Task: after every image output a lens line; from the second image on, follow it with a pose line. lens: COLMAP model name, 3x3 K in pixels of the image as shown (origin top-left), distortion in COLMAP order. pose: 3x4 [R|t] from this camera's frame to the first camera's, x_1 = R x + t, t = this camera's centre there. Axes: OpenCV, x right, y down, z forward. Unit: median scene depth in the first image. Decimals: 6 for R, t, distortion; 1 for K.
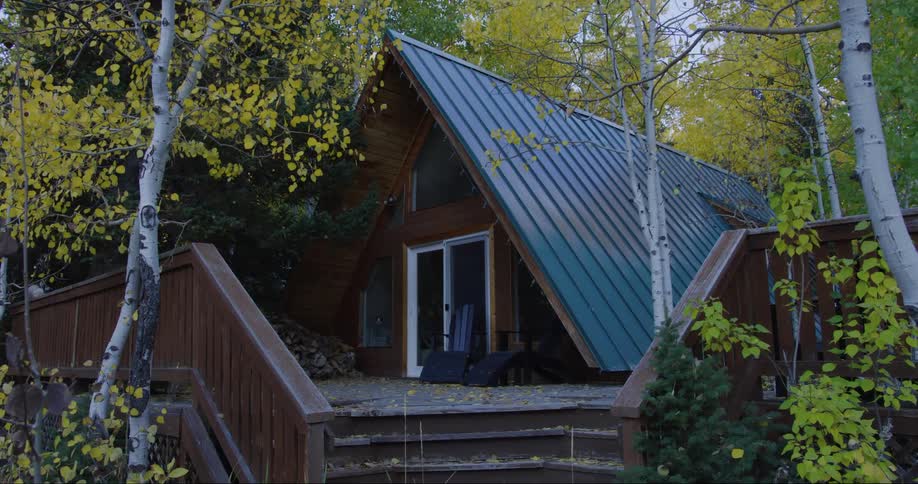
lens RADIAL K [[676.8, 0, 437.0], [0, 676.8, 257.2], [0, 0, 1]] dist [-0.085750, 0.082000]
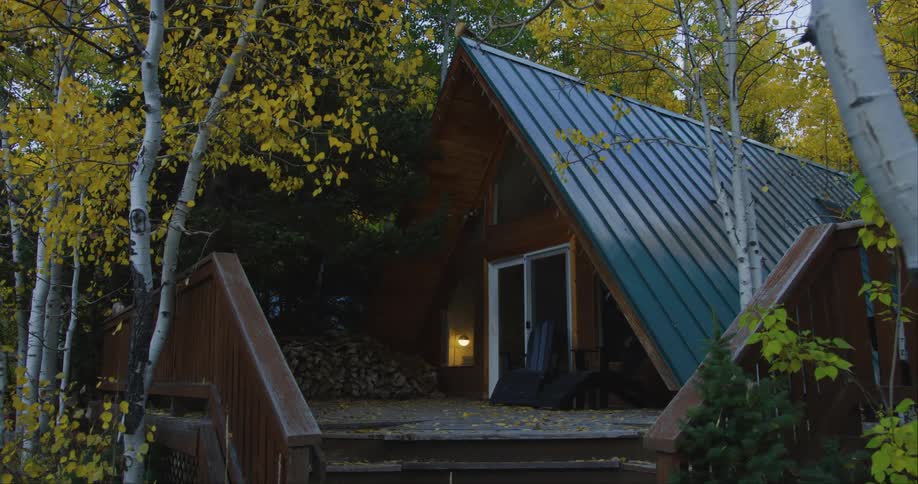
lens RADIAL K [[676.8, 0, 437.0], [0, 676.8, 257.2], [0, 0, 1]] dist [-0.085750, 0.082000]
pose [[0.986225, -0.015108, -0.164718, 0.074553], [0.009967, 0.999438, -0.031994, 0.013317], [0.165109, 0.029911, 0.985822, 0.074808]]
